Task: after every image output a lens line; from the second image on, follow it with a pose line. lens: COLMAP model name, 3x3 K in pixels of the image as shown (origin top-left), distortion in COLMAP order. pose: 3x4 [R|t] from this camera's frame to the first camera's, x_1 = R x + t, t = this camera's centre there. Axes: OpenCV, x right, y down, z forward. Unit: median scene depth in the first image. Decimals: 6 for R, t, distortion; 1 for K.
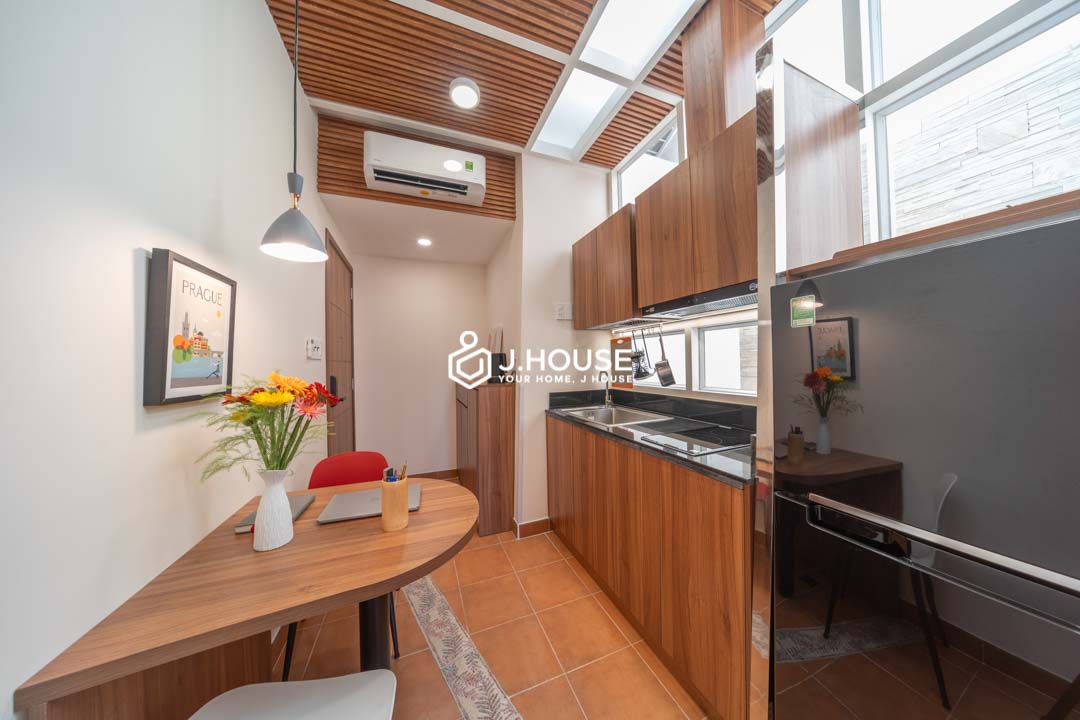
lens RADIAL K [[314.8, 0, 543.8], [0, 314.8, 363.5], [0, 0, 1]] dist [-0.016706, 0.000093]
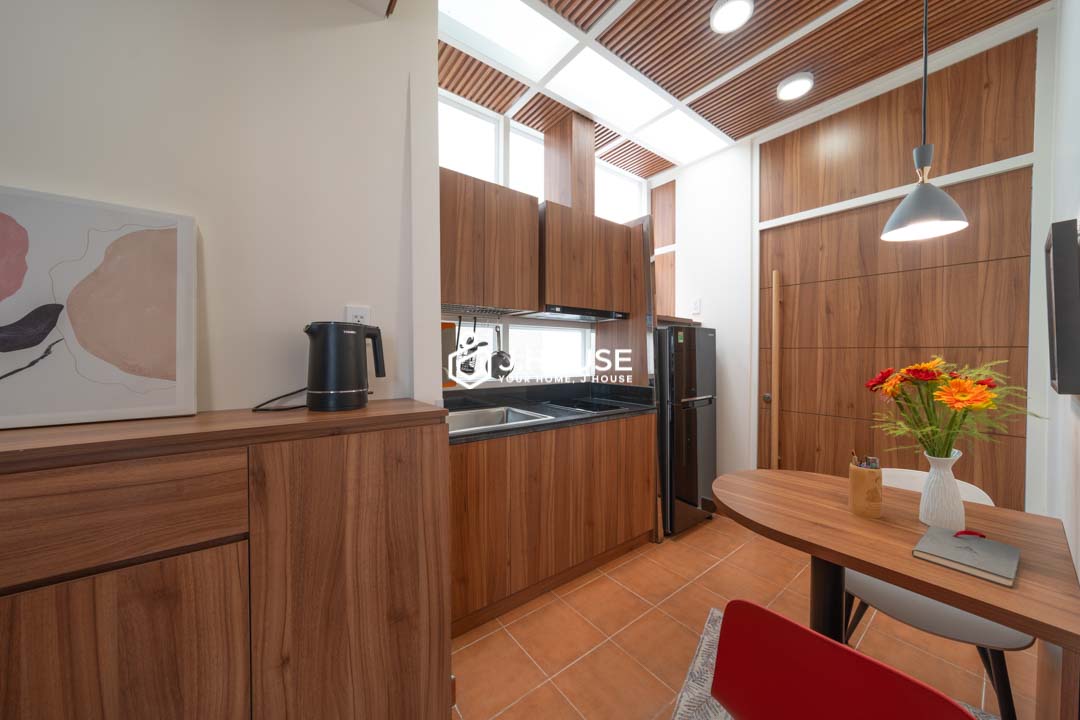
lens RADIAL K [[348.7, 0, 540.0], [0, 348.7, 360.0], [0, 0, 1]] dist [0.000641, 0.000050]
pose [[-0.244053, 0.001090, 0.969761, -0.956153], [0.004510, 0.999990, 0.000011, 0.019965], [-0.969751, 0.004377, -0.244056, 1.461171]]
